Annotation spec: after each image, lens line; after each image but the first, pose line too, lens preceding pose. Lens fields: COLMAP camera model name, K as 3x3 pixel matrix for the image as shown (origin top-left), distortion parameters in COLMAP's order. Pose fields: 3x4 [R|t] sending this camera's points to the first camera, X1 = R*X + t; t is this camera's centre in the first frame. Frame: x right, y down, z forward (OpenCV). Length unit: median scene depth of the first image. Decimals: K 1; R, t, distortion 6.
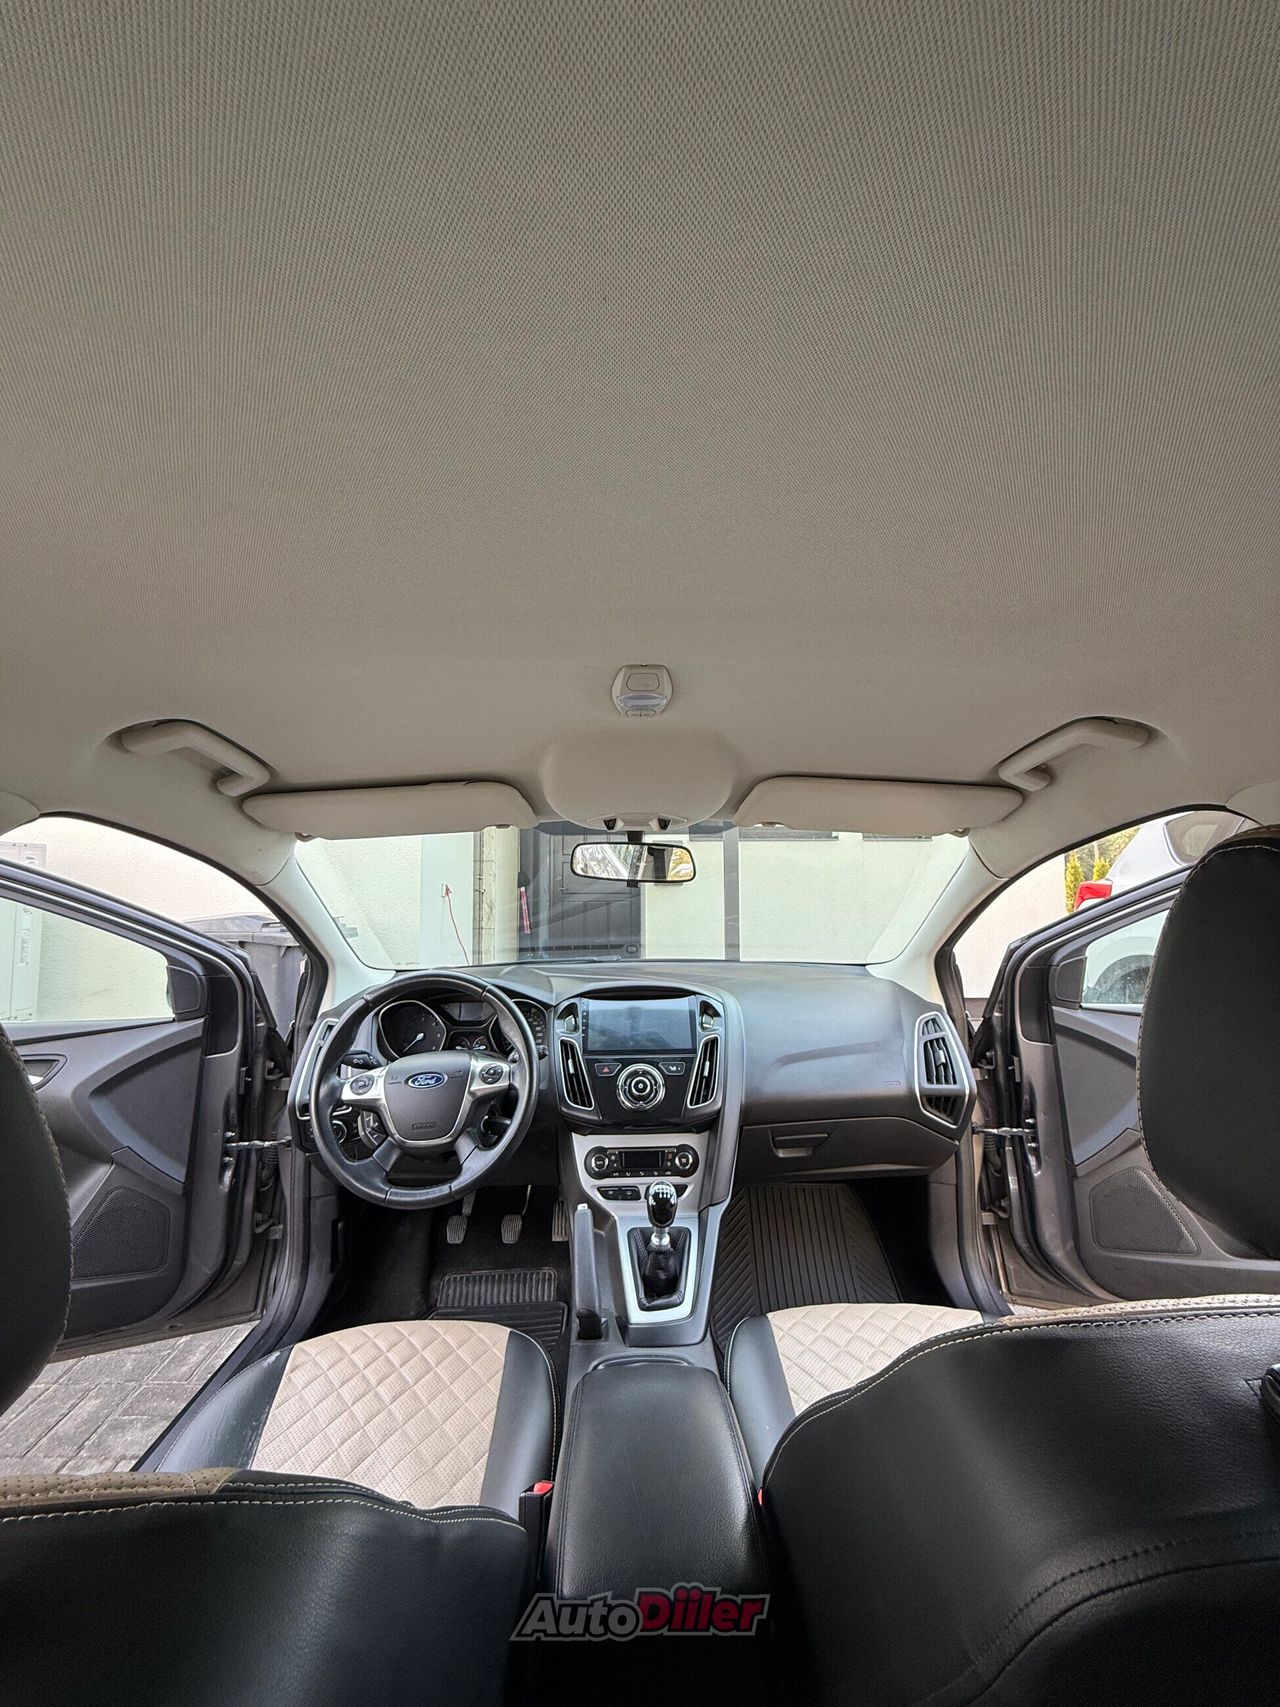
lens RADIAL K [[679.6, 0, 645.0], [0, 679.6, 844.1], [0, 0, 1]] dist [-0.000322, 0.000095]
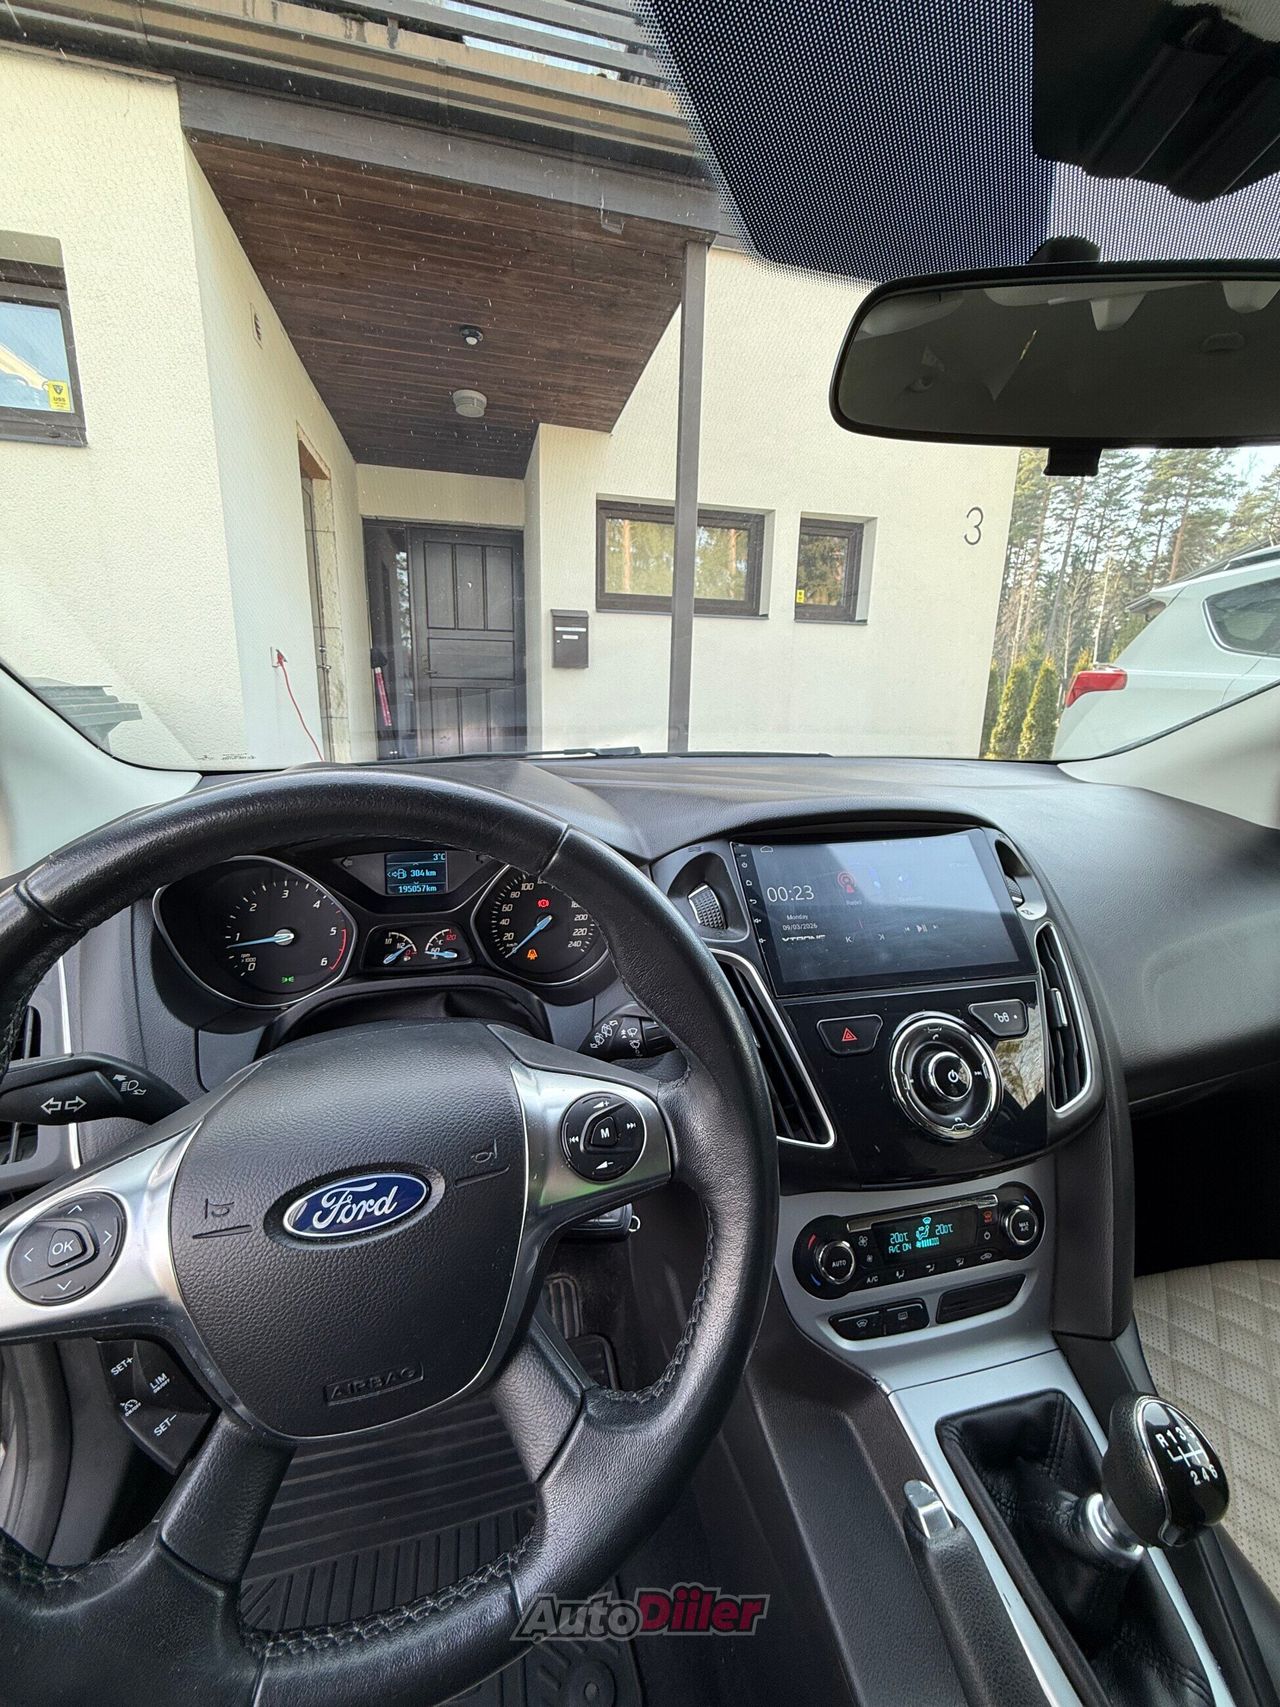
lens RADIAL K [[679.6, 0, 645.0], [0, 679.6, 844.1], [0, 0, 1]] dist [-0.000322, 0.000095]
pose [[0.978088, -0.021939, 0.207034, -0.238232], [-0.038638, 0.958029, 0.284055, 0.128913], [-0.204576, -0.285830, 0.936189, 0.696334]]
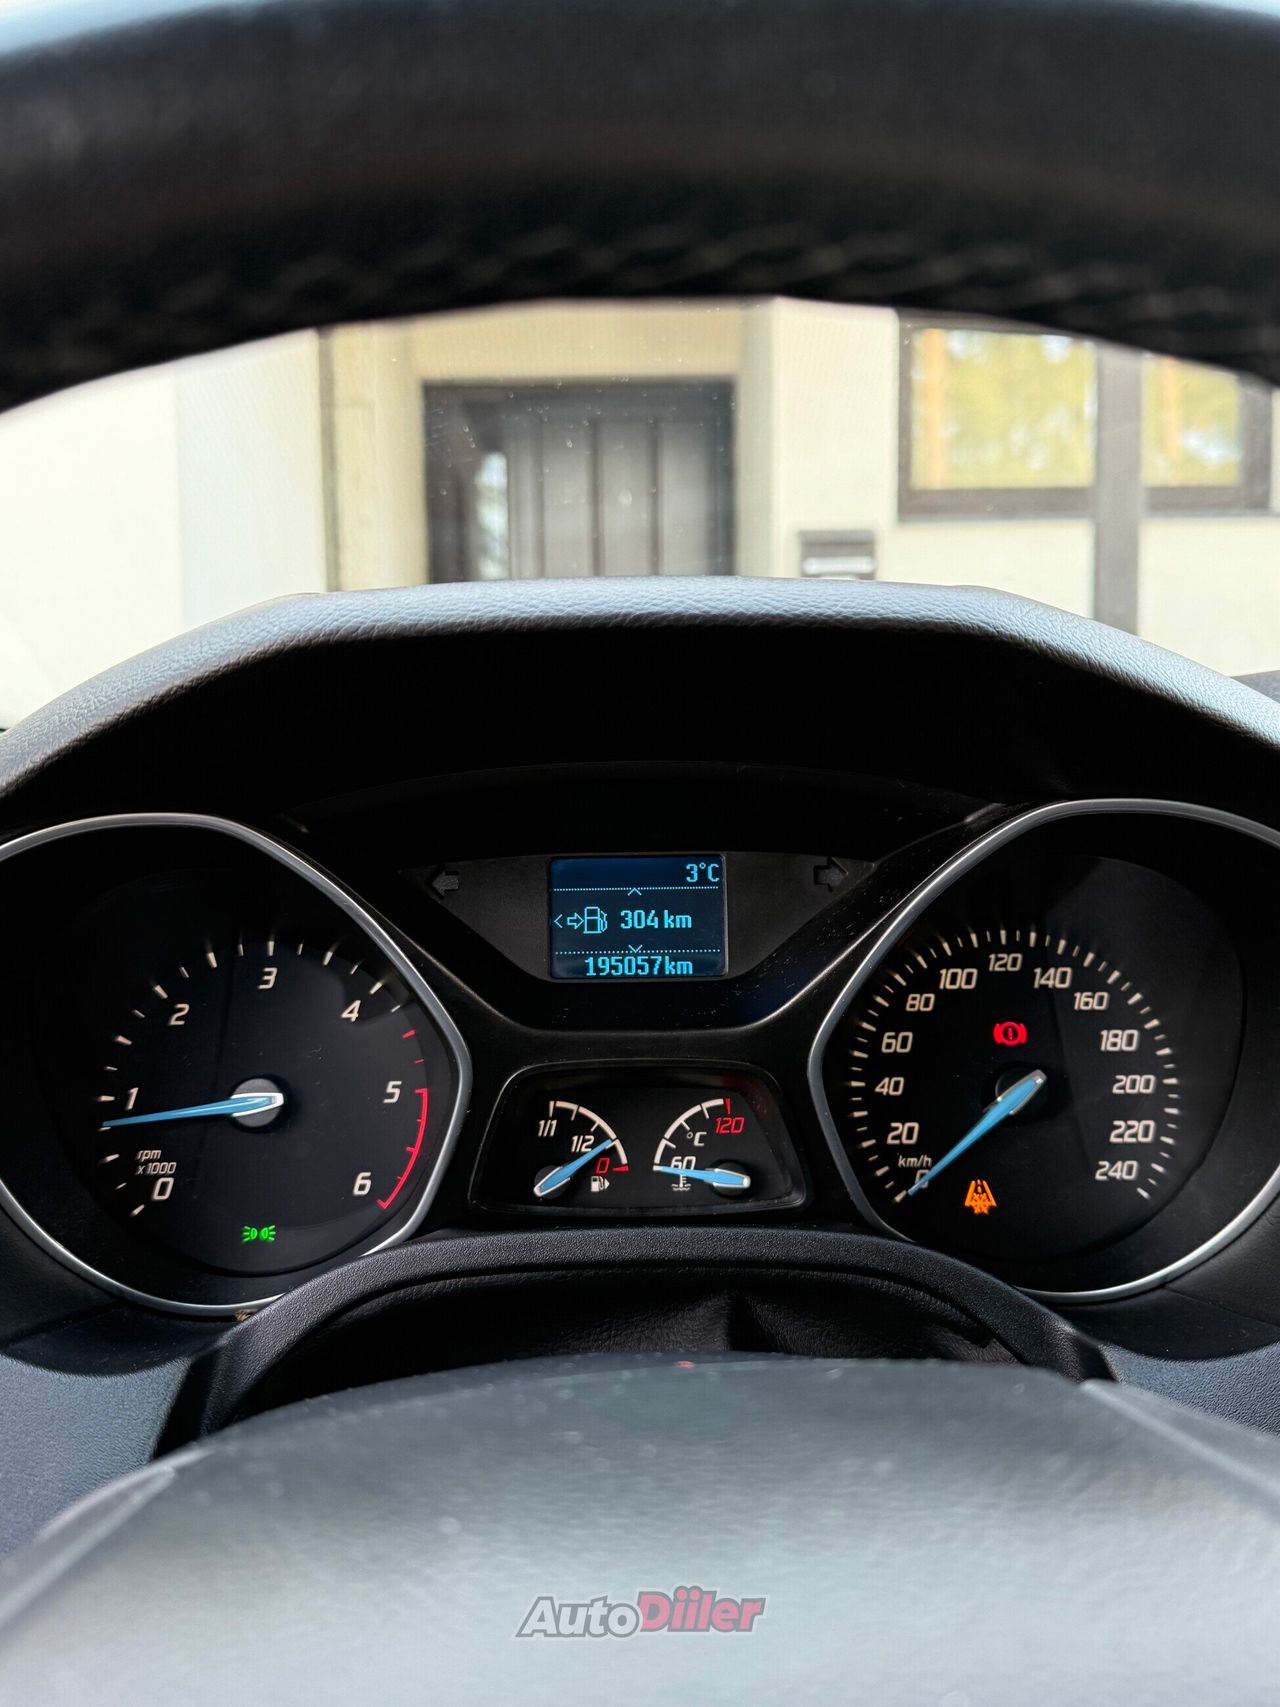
lens RADIAL K [[1442.9, 0, 640.0], [0, 1442.9, 853.5], [0, 0, 1]] dist [0.172782, -0.362241]
pose [[0.999909, -0.004079, -0.012865, -0.289877], [0.005982, 0.988434, 0.151531, 0.220751], [0.012098, -0.151594, 0.988369, 0.834024]]
